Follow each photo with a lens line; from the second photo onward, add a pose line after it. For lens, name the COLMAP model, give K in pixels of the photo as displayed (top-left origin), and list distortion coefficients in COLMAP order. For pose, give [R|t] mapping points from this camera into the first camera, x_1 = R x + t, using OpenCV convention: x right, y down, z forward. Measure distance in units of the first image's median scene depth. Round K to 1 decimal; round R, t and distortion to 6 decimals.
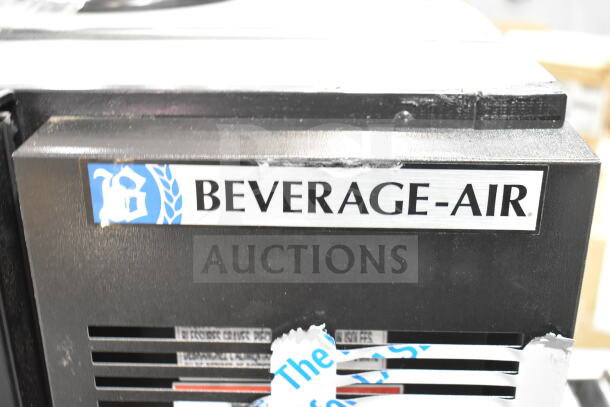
lens RADIAL K [[757.3, 0, 305.0], [0, 757.3, 203.5], [0, 0, 1]] dist [-0.002791, -0.001054]
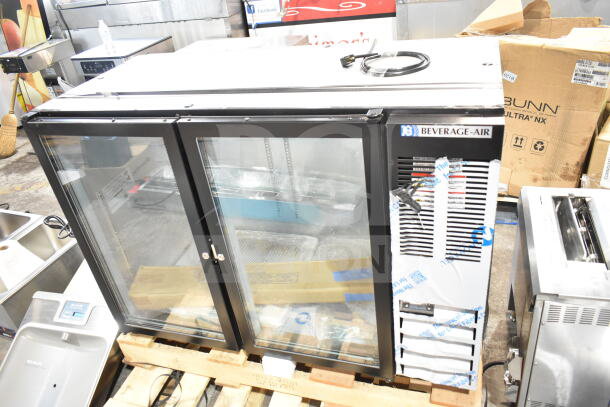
lens RADIAL K [[467.1, 0, 305.0], [0, 467.1, 203.5], [0, 0, 1]] dist [0.002200, -0.002767]
pose [[0.952146, 0.047233, -0.301971, 0.084872], [0.007116, 0.984293, 0.176397, -0.090807], [0.305560, -0.170105, 0.936855, -2.317240]]
